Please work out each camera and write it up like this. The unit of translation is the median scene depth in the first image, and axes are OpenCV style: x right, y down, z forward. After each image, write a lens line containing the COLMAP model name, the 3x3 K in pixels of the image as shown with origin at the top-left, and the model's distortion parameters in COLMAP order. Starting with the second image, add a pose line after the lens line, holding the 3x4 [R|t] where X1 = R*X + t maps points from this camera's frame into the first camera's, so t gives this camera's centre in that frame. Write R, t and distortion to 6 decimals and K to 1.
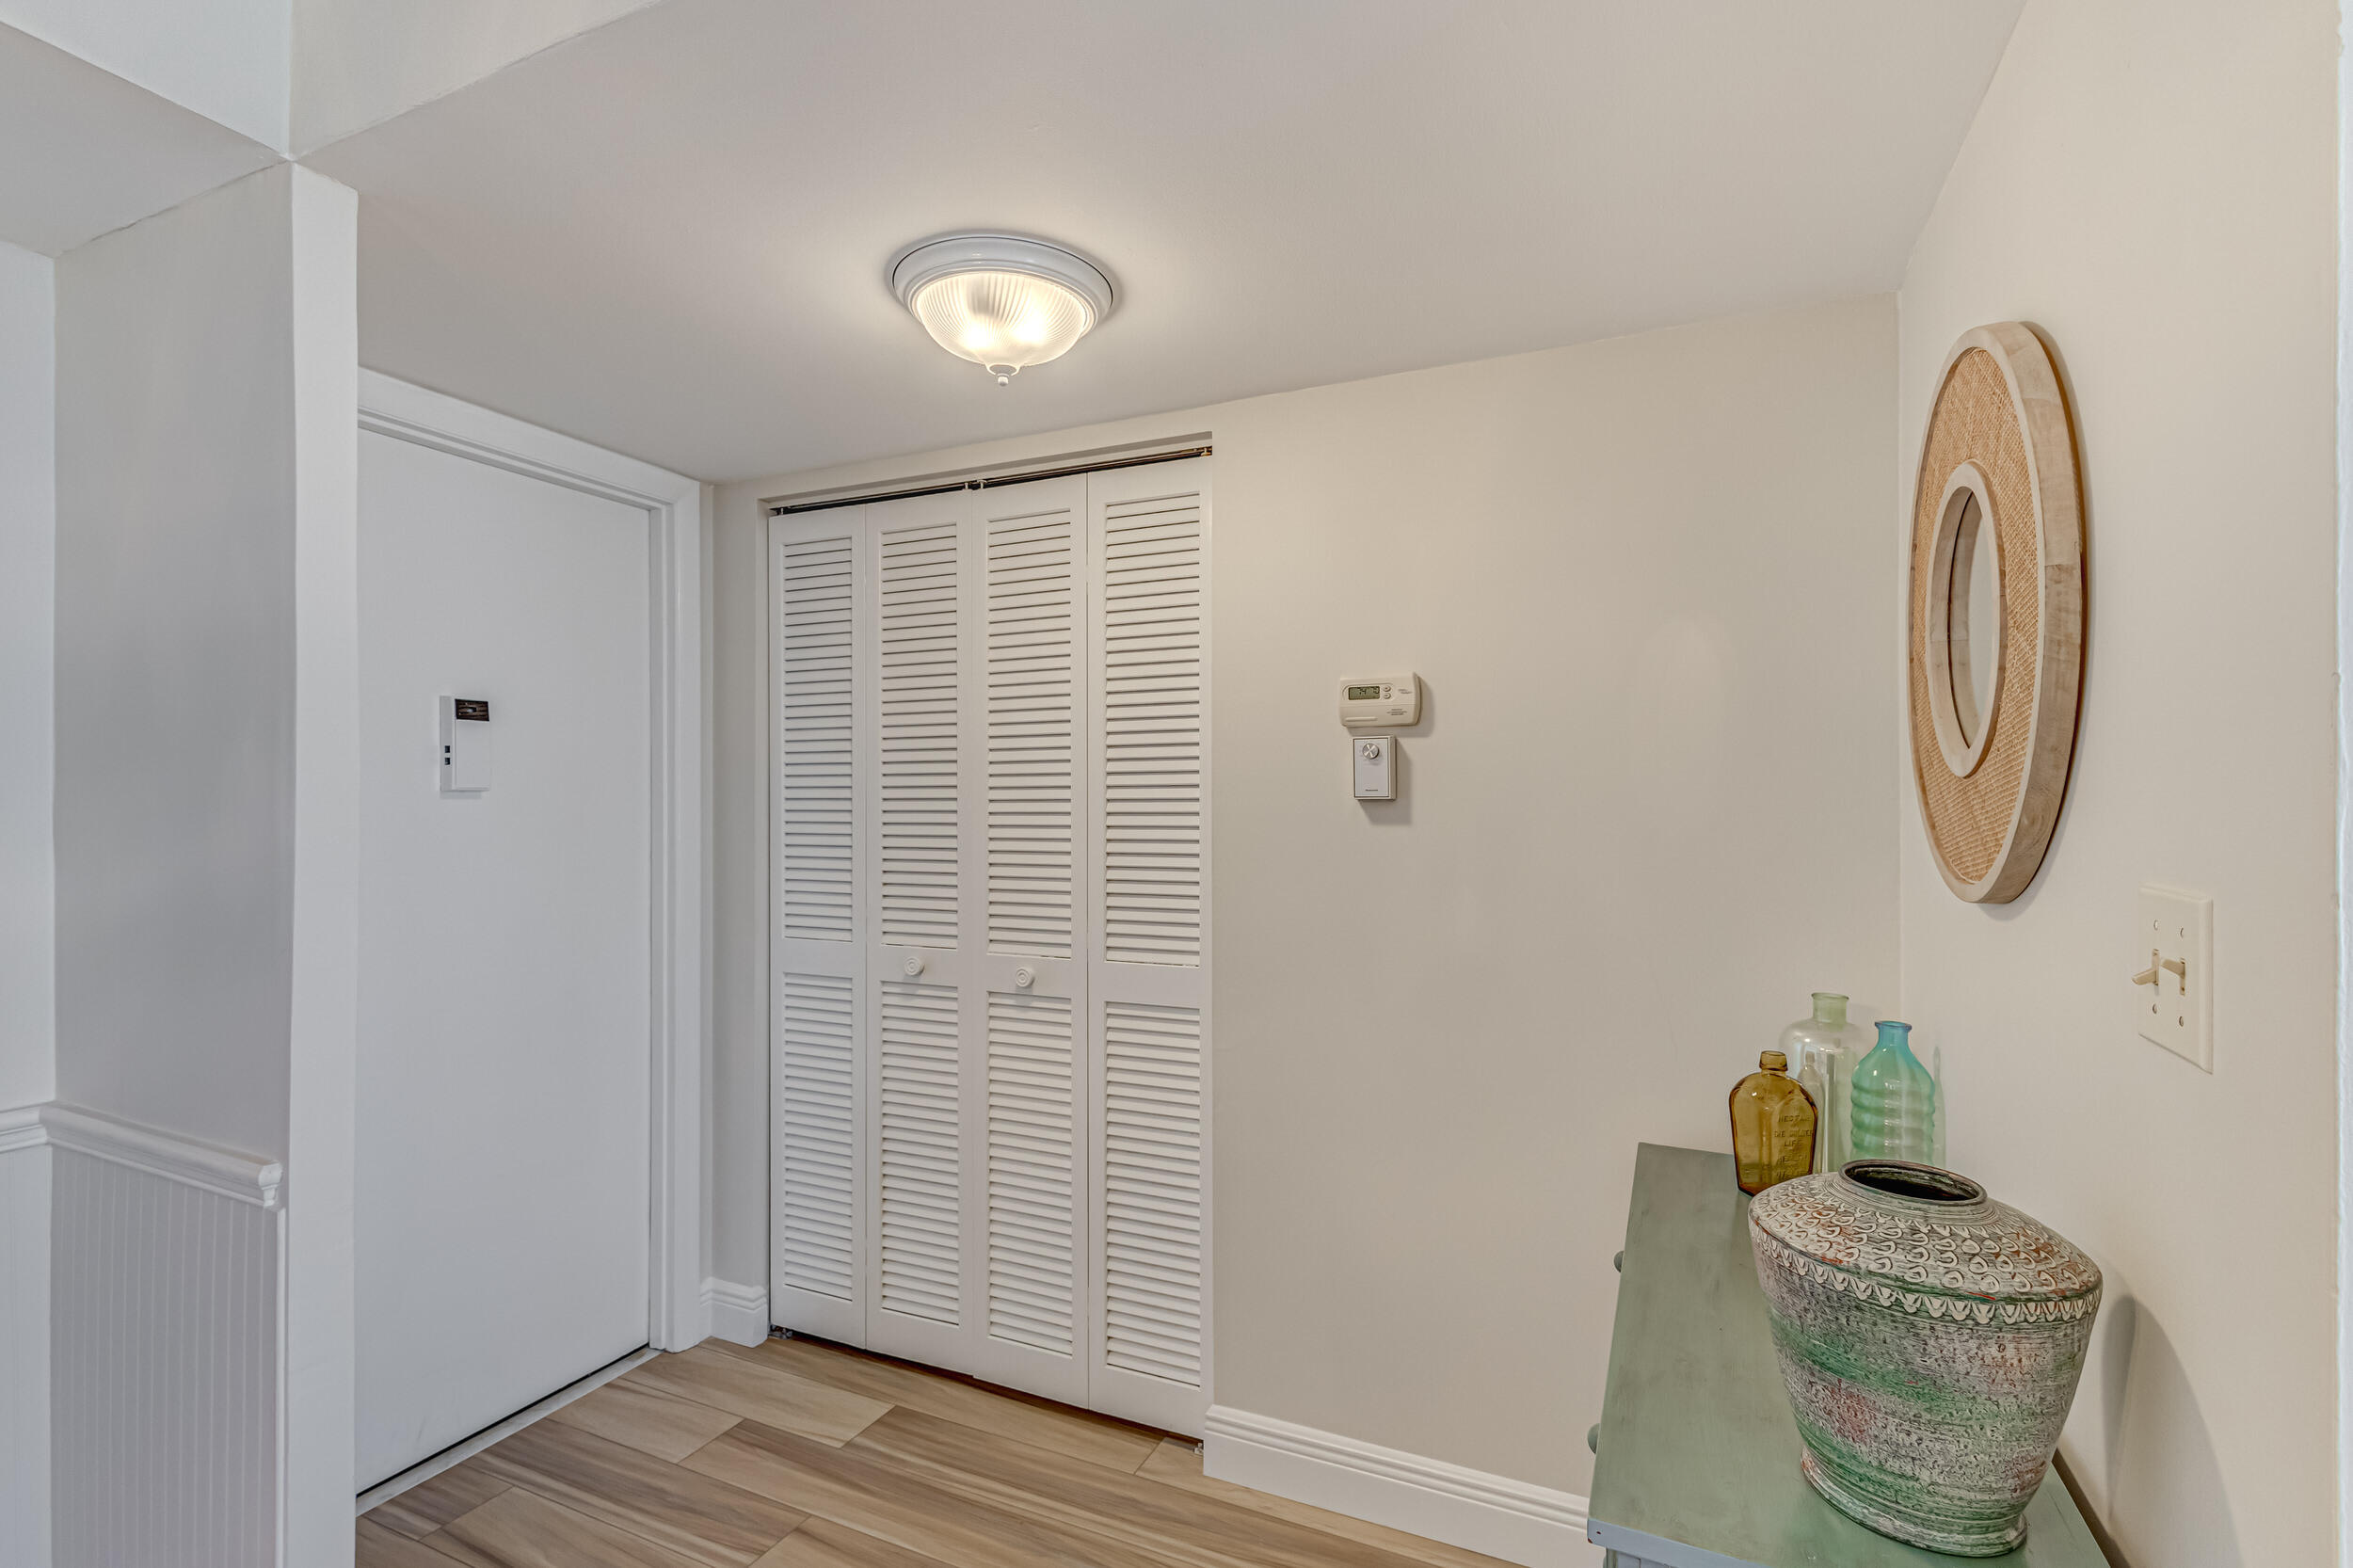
lens RADIAL K [[1104.4, 0, 1188.1], [0, 1104.4, 799.4], [0, 0, 1]] dist [0.010847, -0.002800]
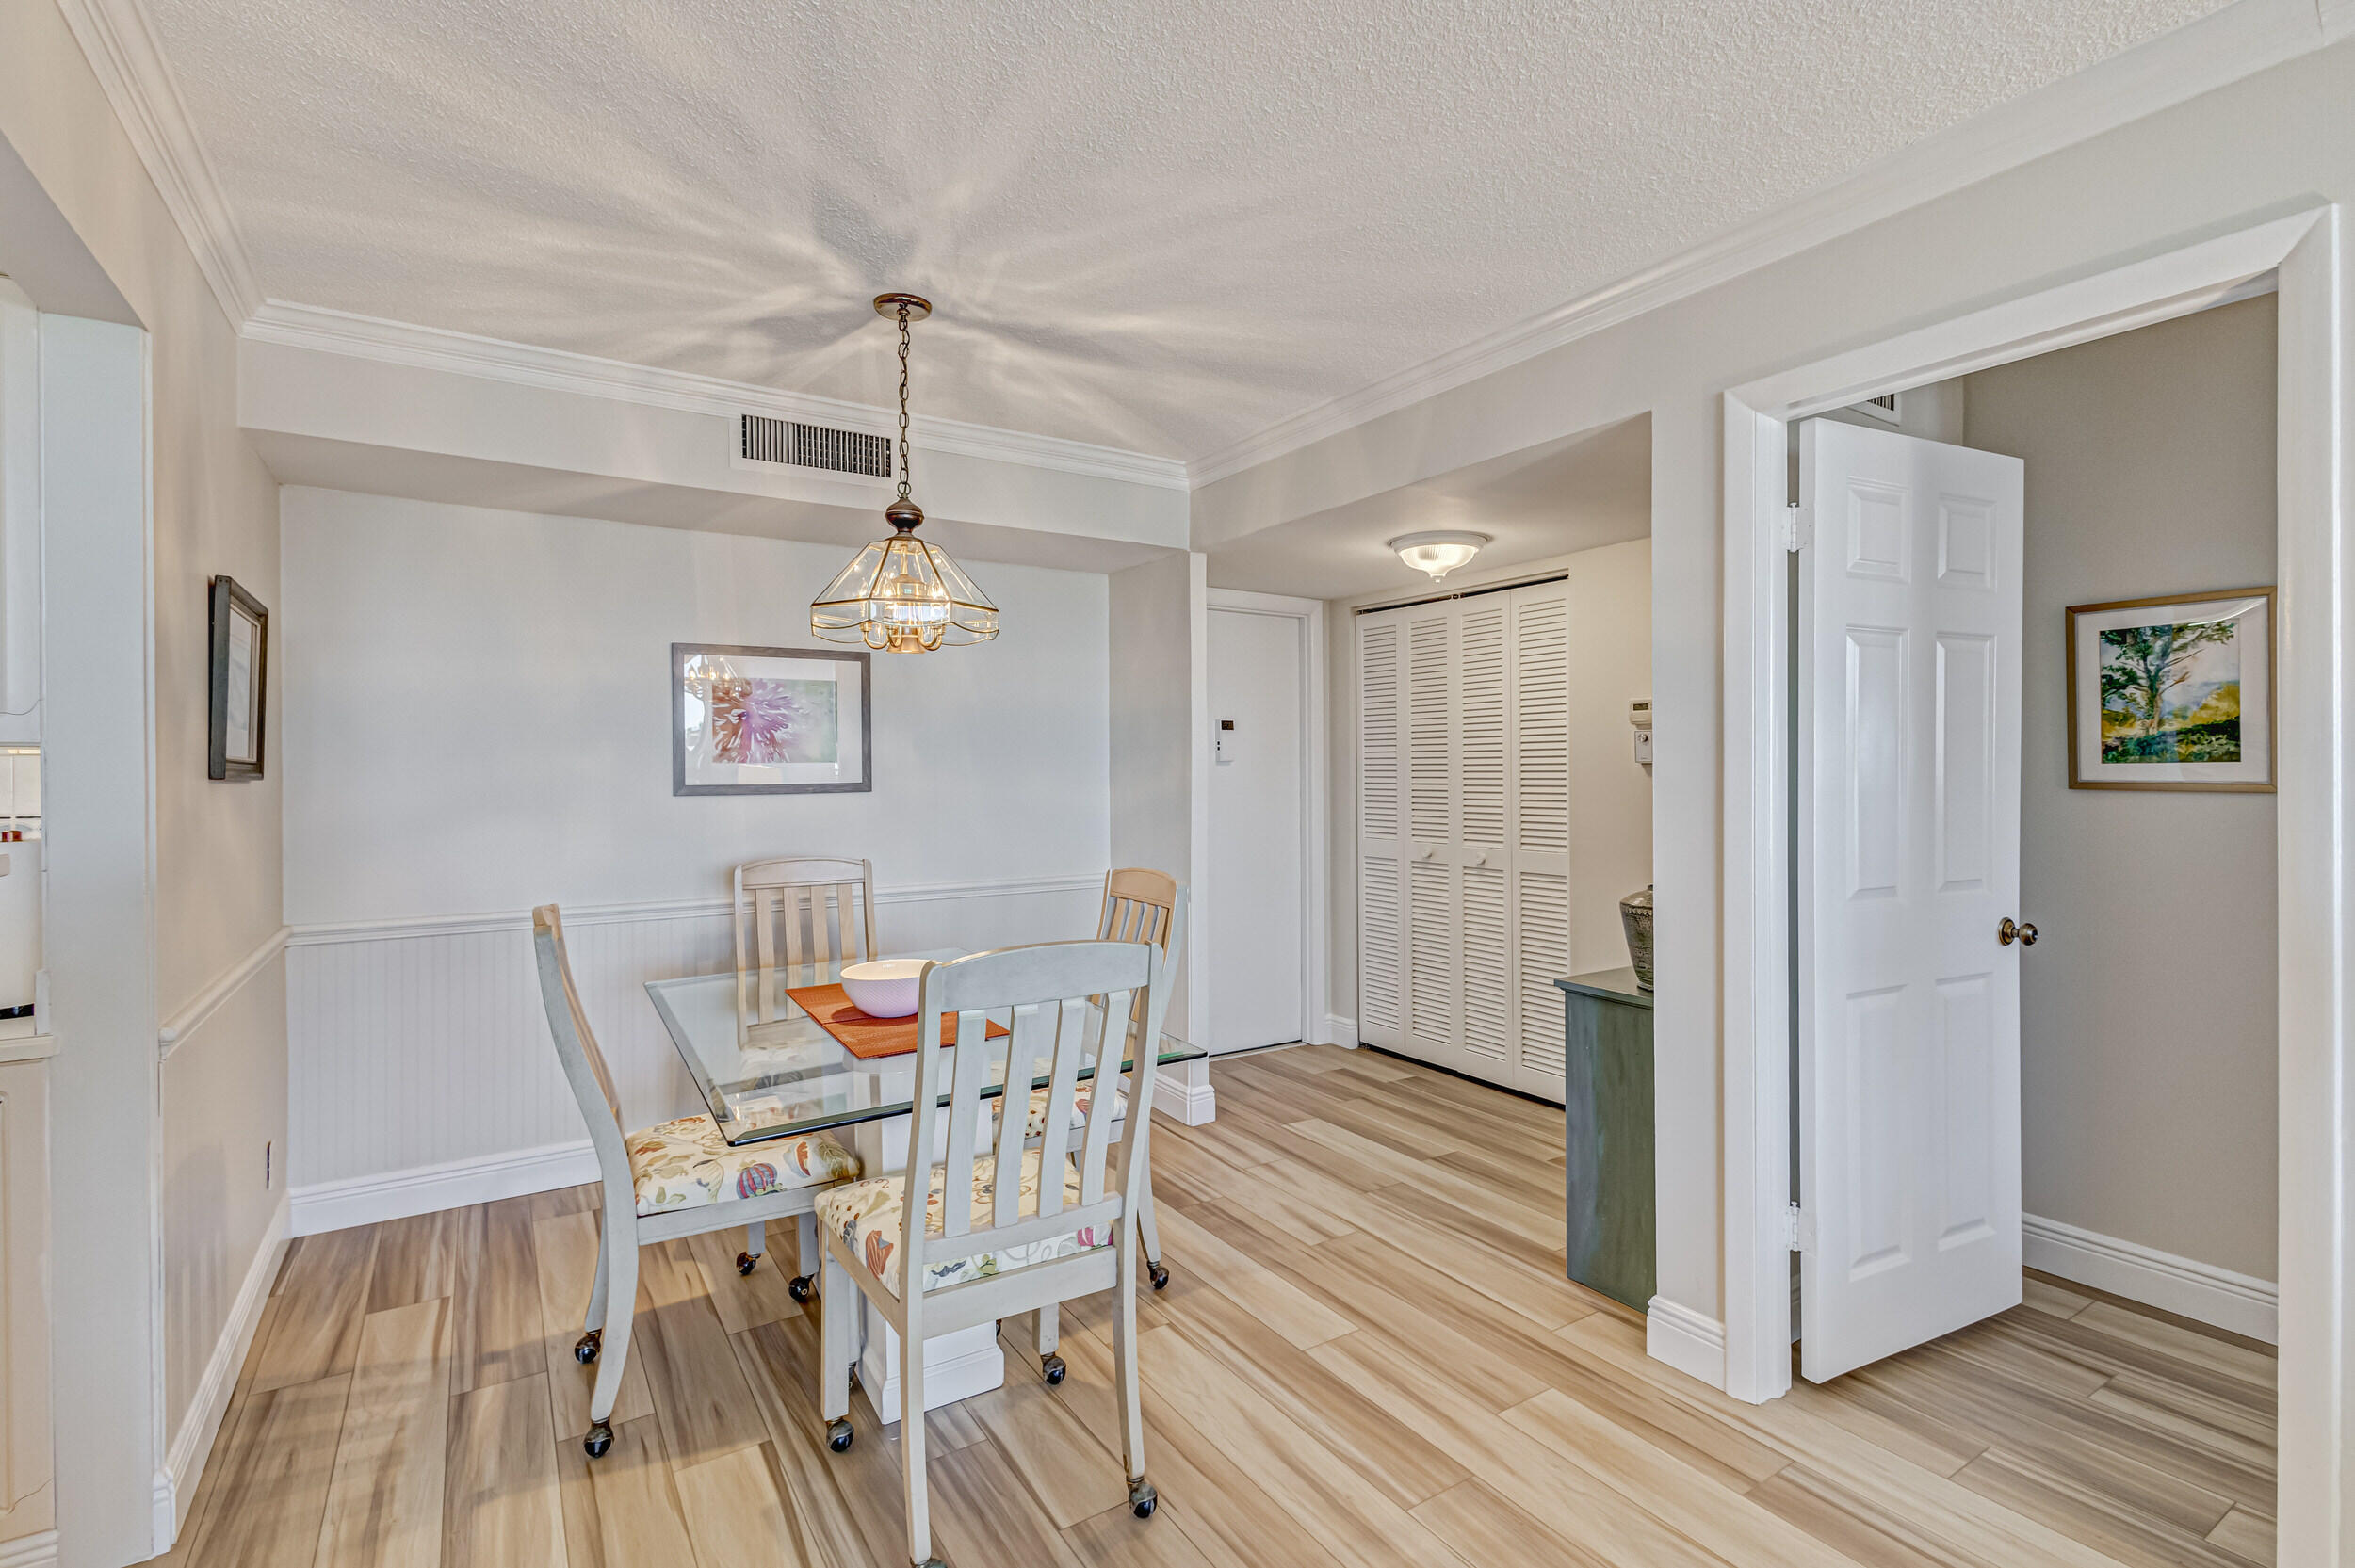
lens RADIAL K [[1105.2, 0, 1171.0], [0, 1105.2, 777.3], [0, 0, 1]] dist [0.010847, -0.002800]
pose [[0.840822, 0.000951, -0.541310, 0.415734], [0.006627, 0.999905, 0.012050, -0.003722], [0.541271, -0.013719, 0.840736, -0.838979]]
